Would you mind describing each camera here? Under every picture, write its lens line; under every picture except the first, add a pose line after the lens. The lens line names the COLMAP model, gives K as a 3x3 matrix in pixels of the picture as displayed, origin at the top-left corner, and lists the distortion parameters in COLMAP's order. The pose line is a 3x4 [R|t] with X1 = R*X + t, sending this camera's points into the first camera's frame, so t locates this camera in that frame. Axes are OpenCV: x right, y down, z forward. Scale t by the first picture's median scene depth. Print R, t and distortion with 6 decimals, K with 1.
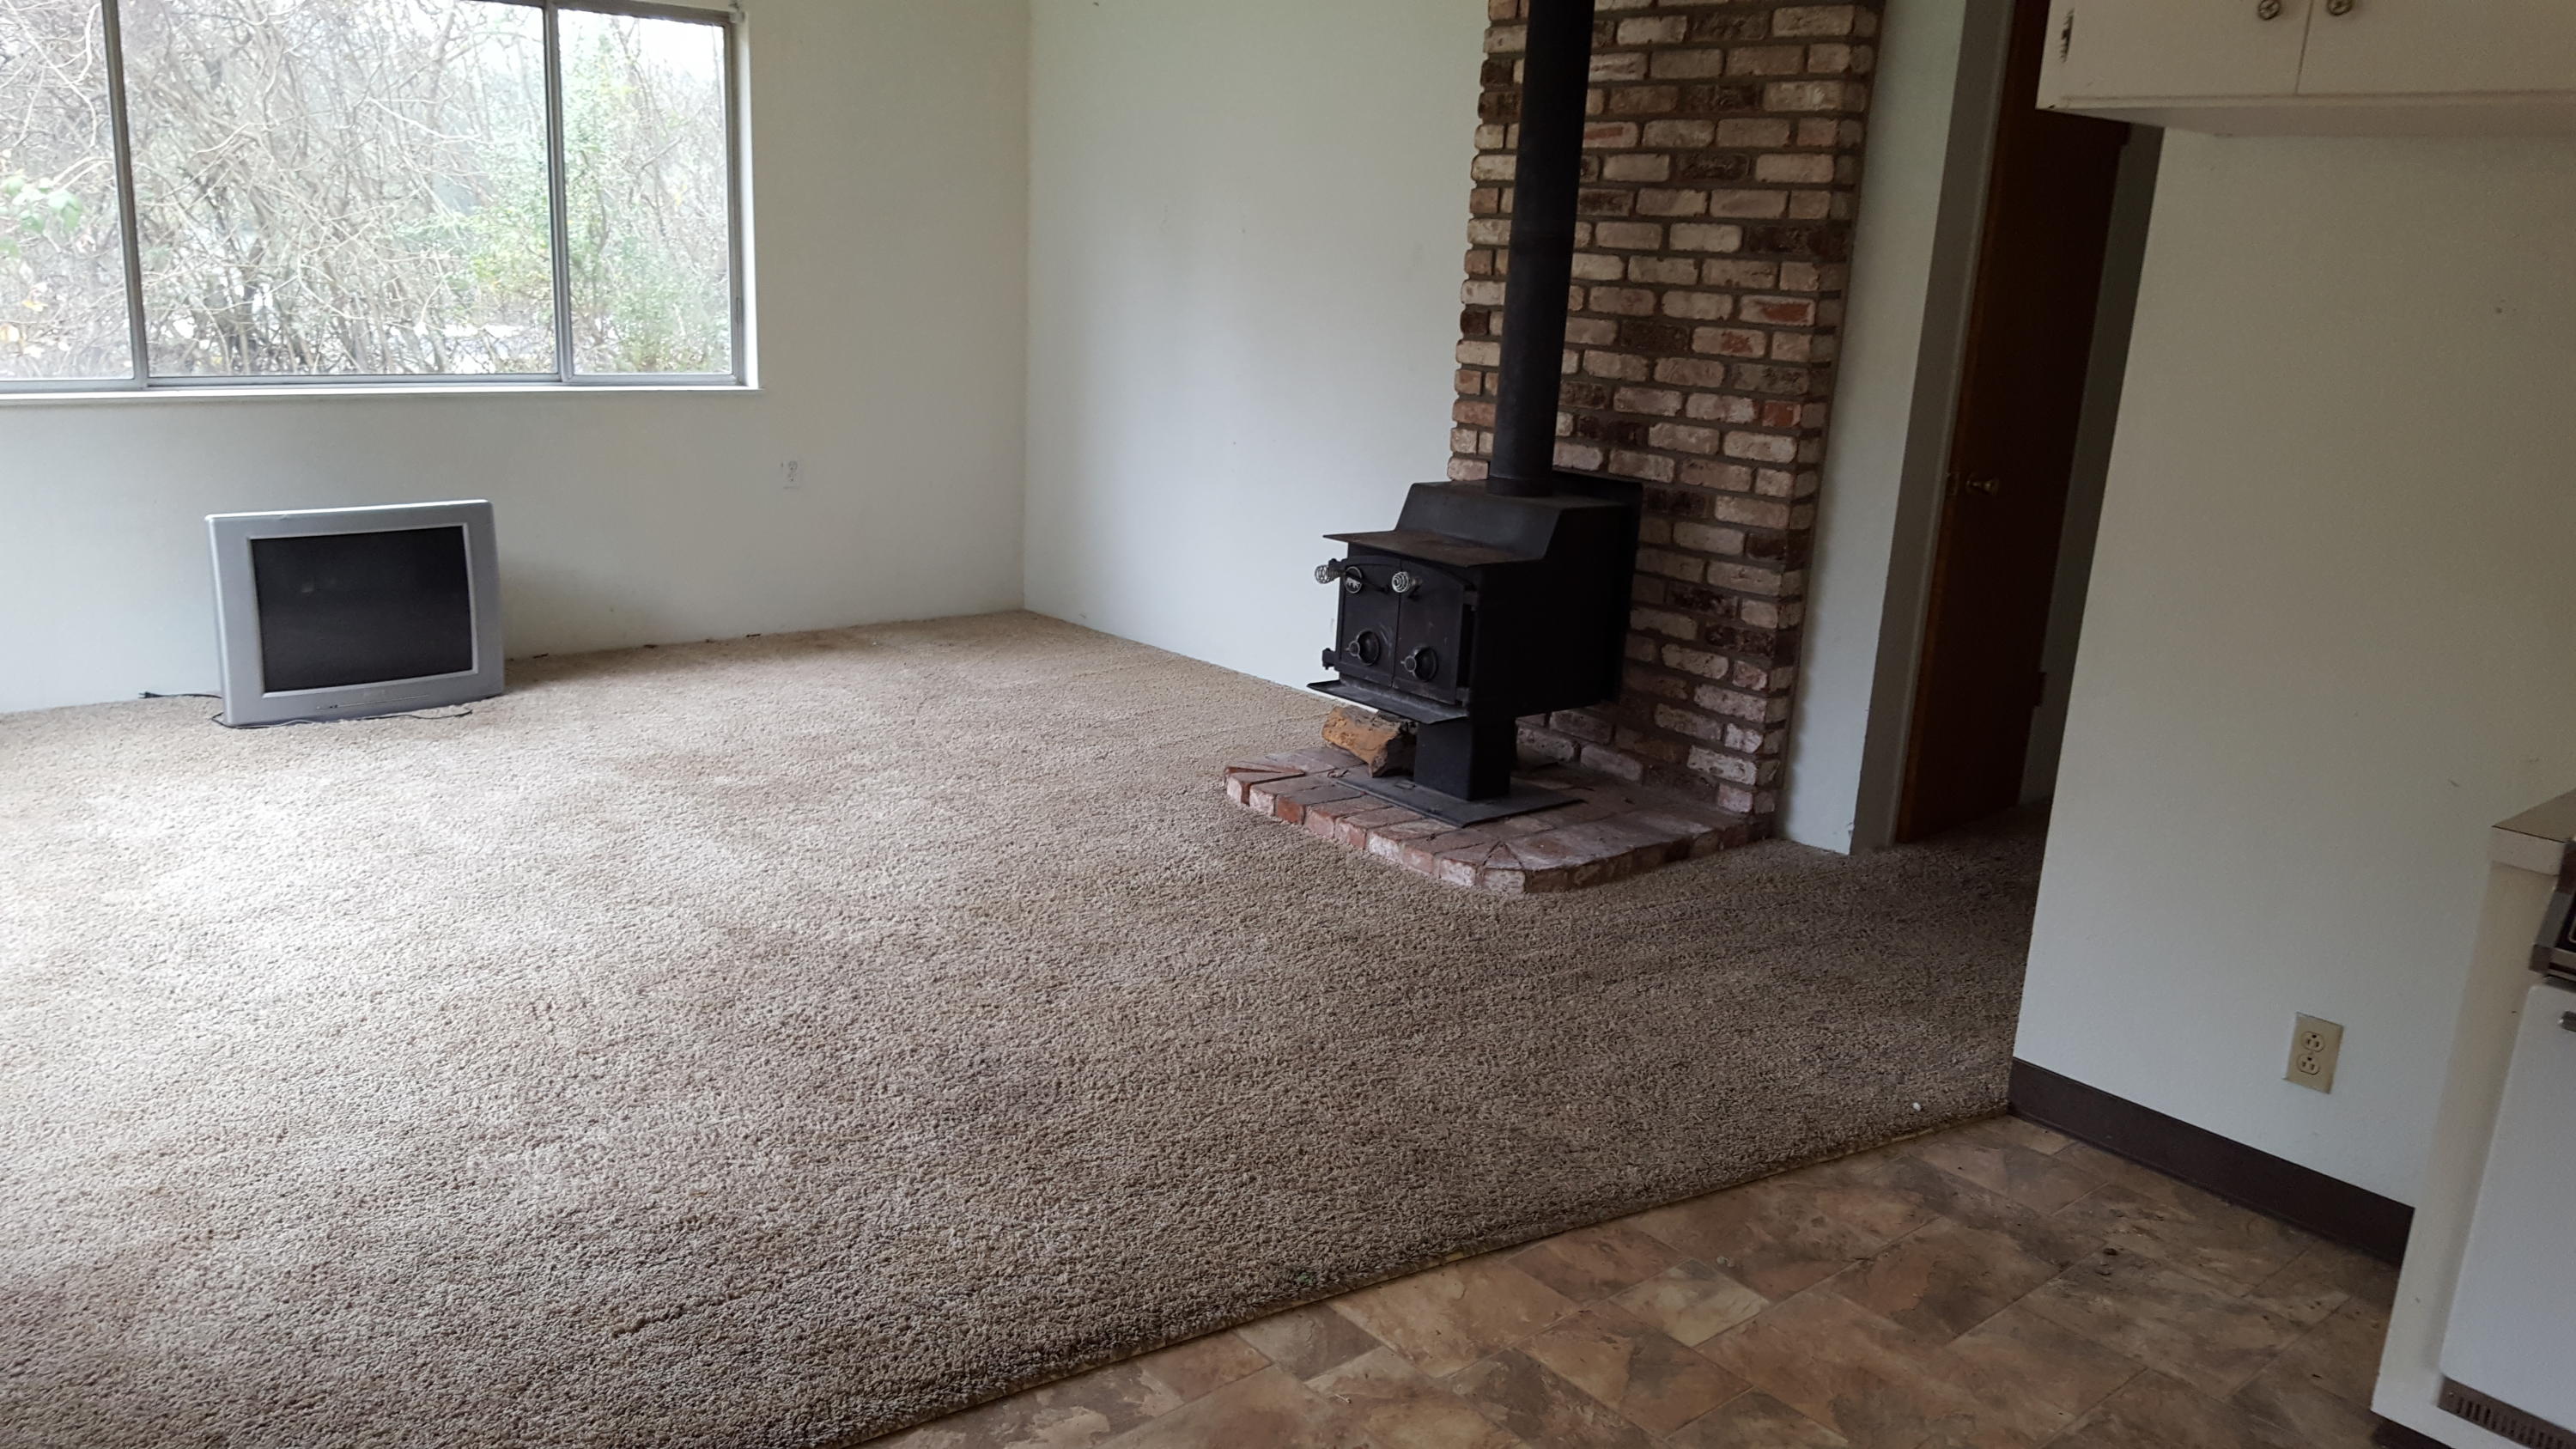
lens RADIAL K [[1926.8, 0, 1242.9], [0, 1926.8, 796.7], [0, 0, 1]] dist [0.154648, -0.265051]
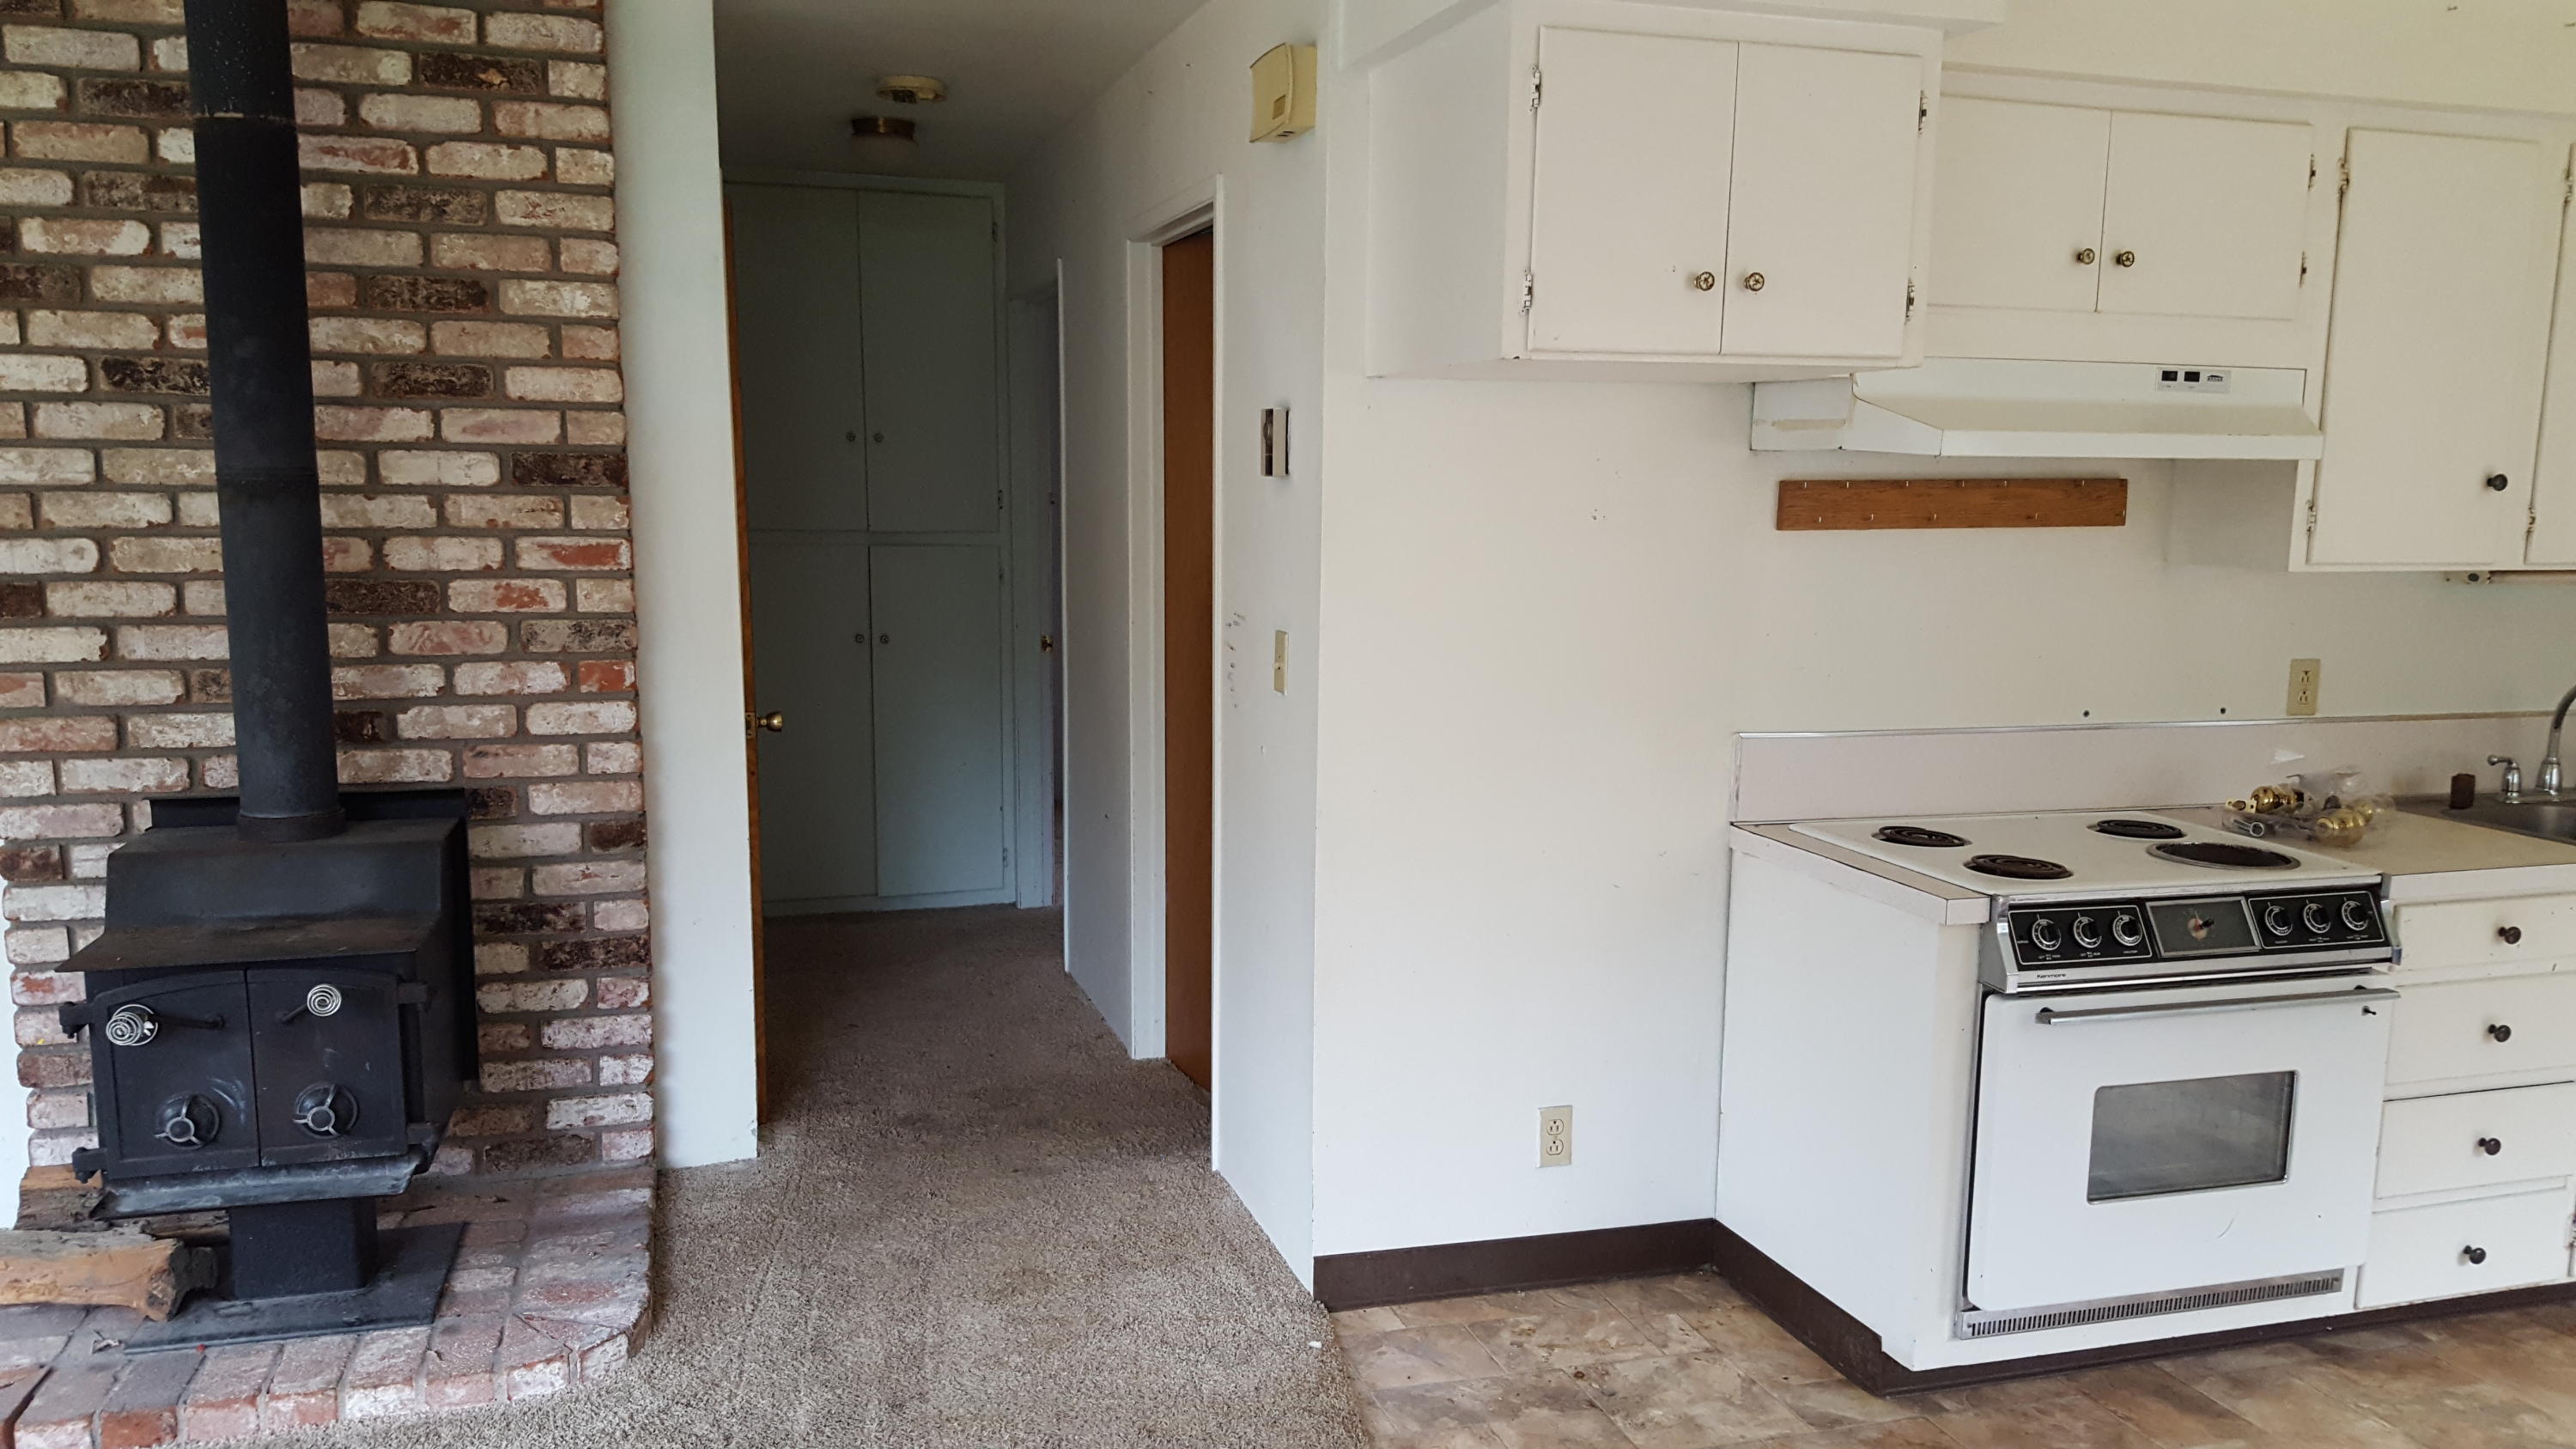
lens RADIAL K [[1926.8, 0, 1242.9], [0, 1926.8, 796.7], [0, 0, 1]] dist [0.154648, -0.265051]
pose [[0.396852, -0.193425, 0.897271, -0.356159], [0.268382, 0.959276, 0.088090, -0.145196], [-0.877770, 0.205853, 0.432603, 0.416199]]
